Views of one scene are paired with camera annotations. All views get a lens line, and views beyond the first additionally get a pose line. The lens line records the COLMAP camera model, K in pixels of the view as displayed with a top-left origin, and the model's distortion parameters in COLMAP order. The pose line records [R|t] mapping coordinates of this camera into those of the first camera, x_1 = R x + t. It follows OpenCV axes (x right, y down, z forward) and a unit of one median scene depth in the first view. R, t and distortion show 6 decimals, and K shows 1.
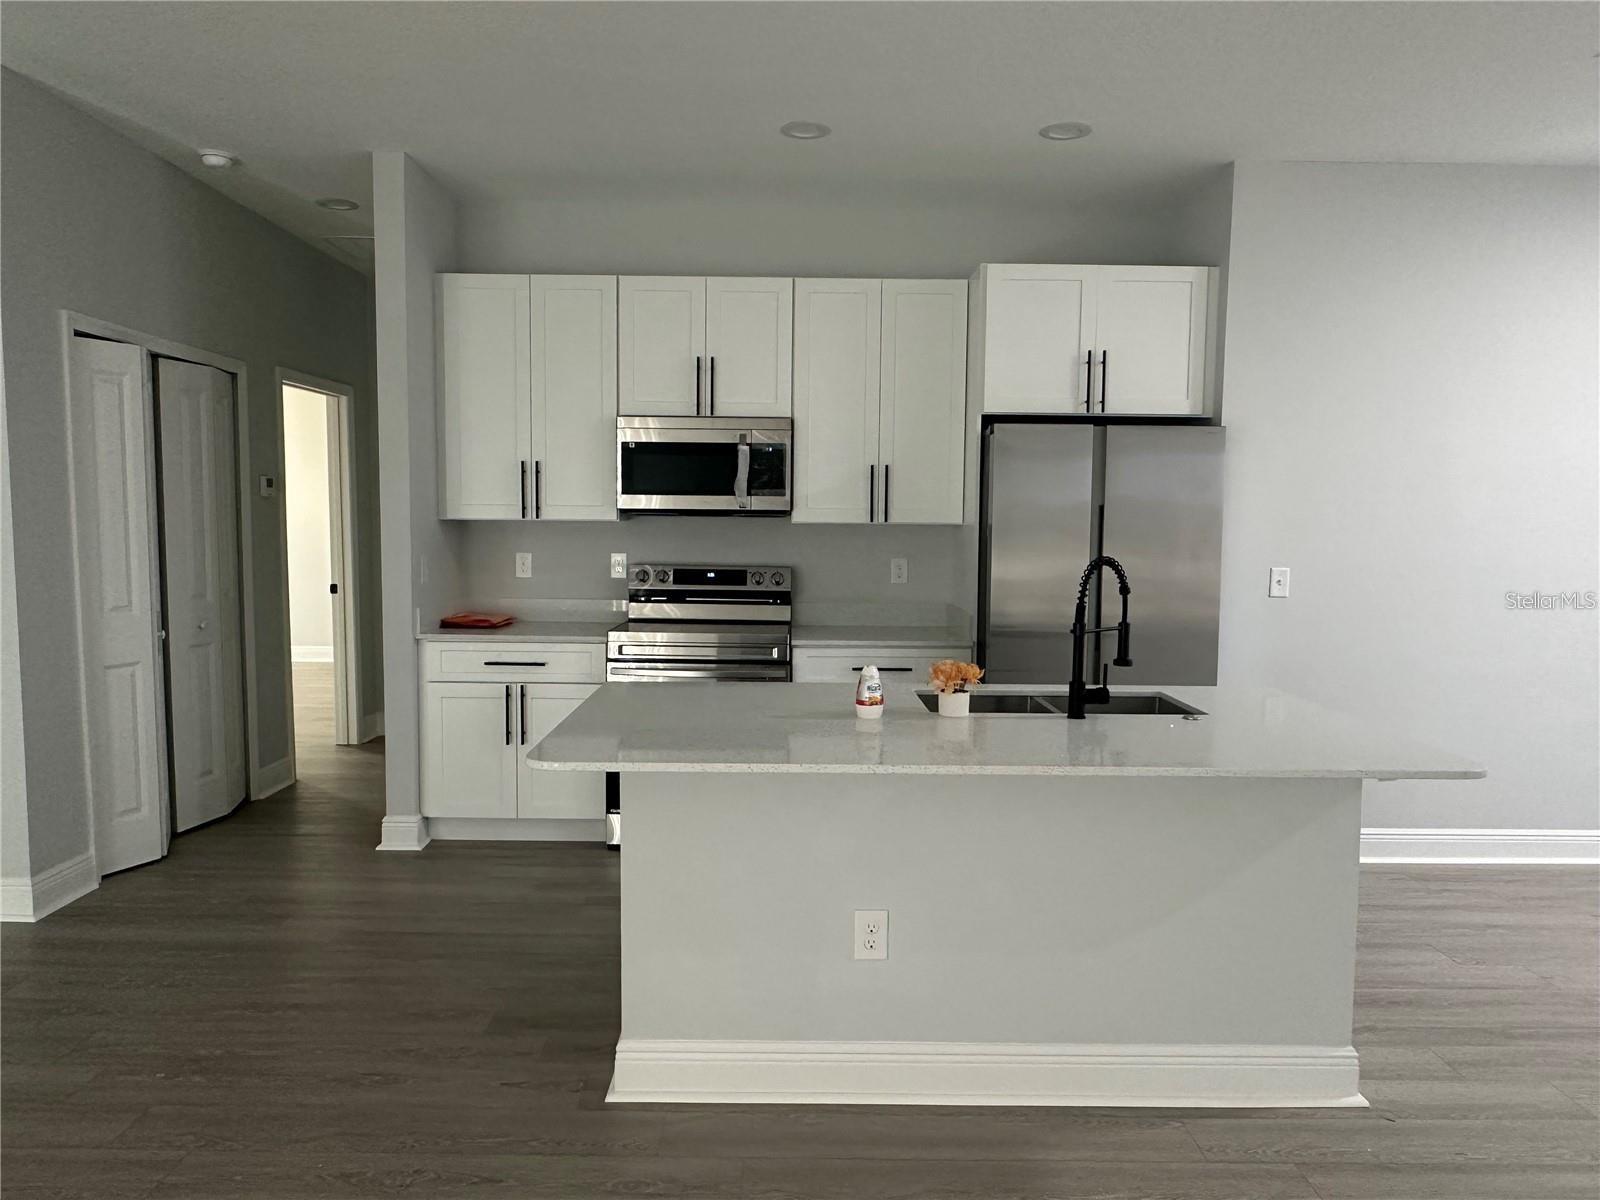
lens RADIAL K [[1086.8, 0, 798.5], [0, 1086.8, 601.7], [0, 0, 1]] dist [-0.024134, 0.017287]
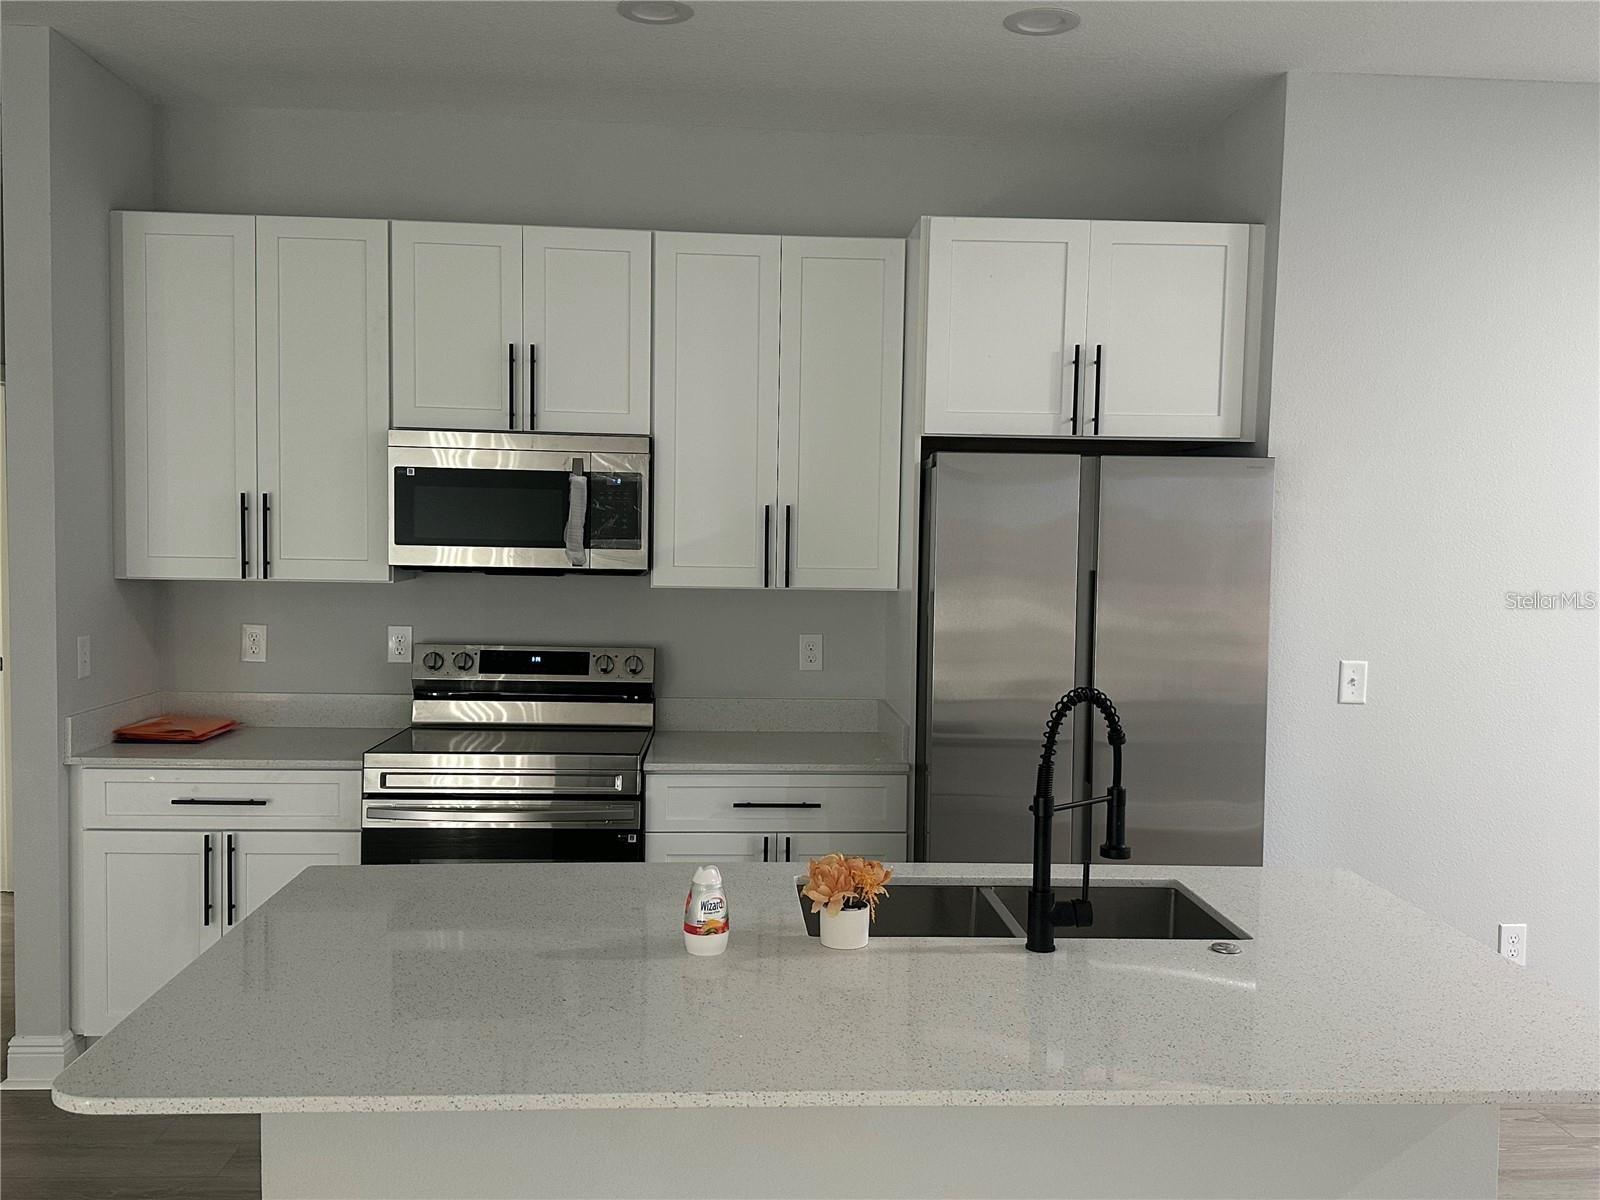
lens RADIAL K [[1378.6, 0, 814.3], [0, 1378.6, 598.3], [0, 0, 1]] dist [0.091286, -0.141631]
pose [[0.998310, 0.004714, 0.057930, 0.049428], [-0.003141, 0.999625, -0.027217, -0.044611], [-0.058036, 0.026989, 0.997950, 0.128938]]
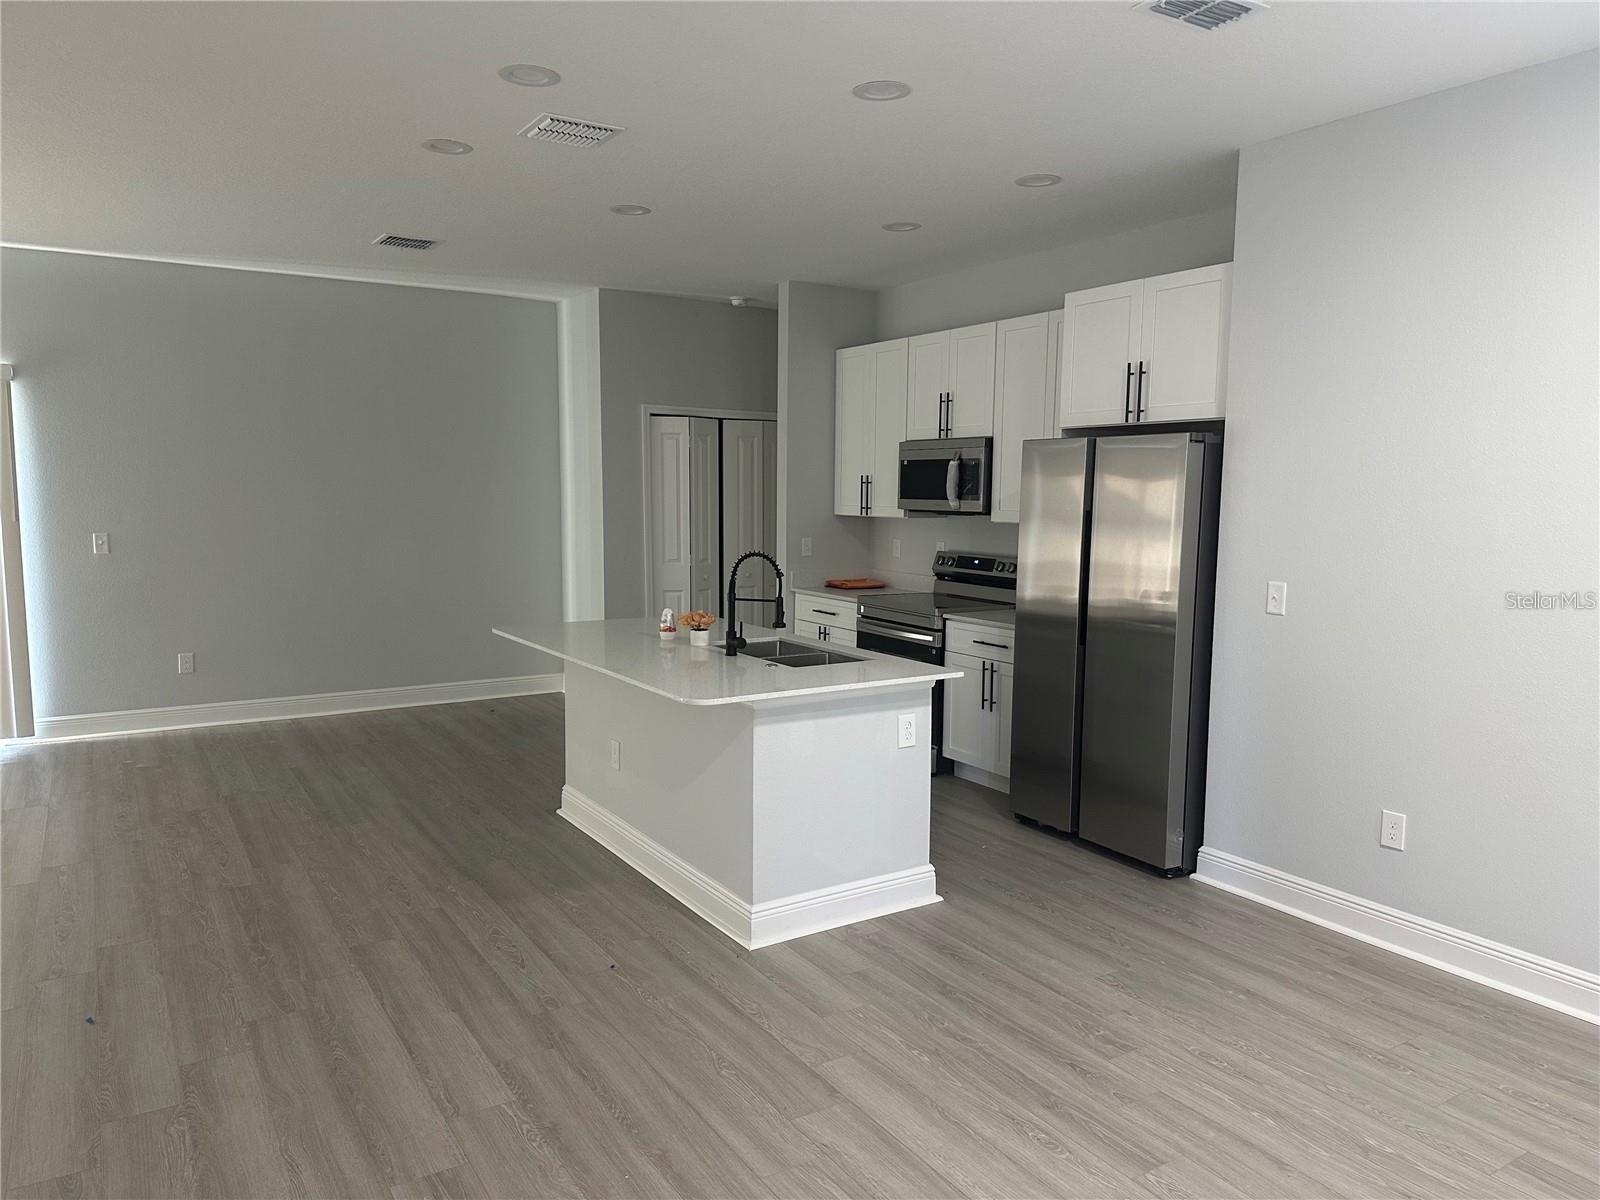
lens RADIAL K [[1099.7, 0, 803.8], [0, 1099.7, 610.3], [0, 0, 1]] dist [0.015586, 0.000644]
pose [[0.534391, 0.087051, -0.840743, 0.992574], [-0.072122, 0.995751, 0.057258, -0.031027], [0.842155, 0.030038, 0.538399, 0.164155]]
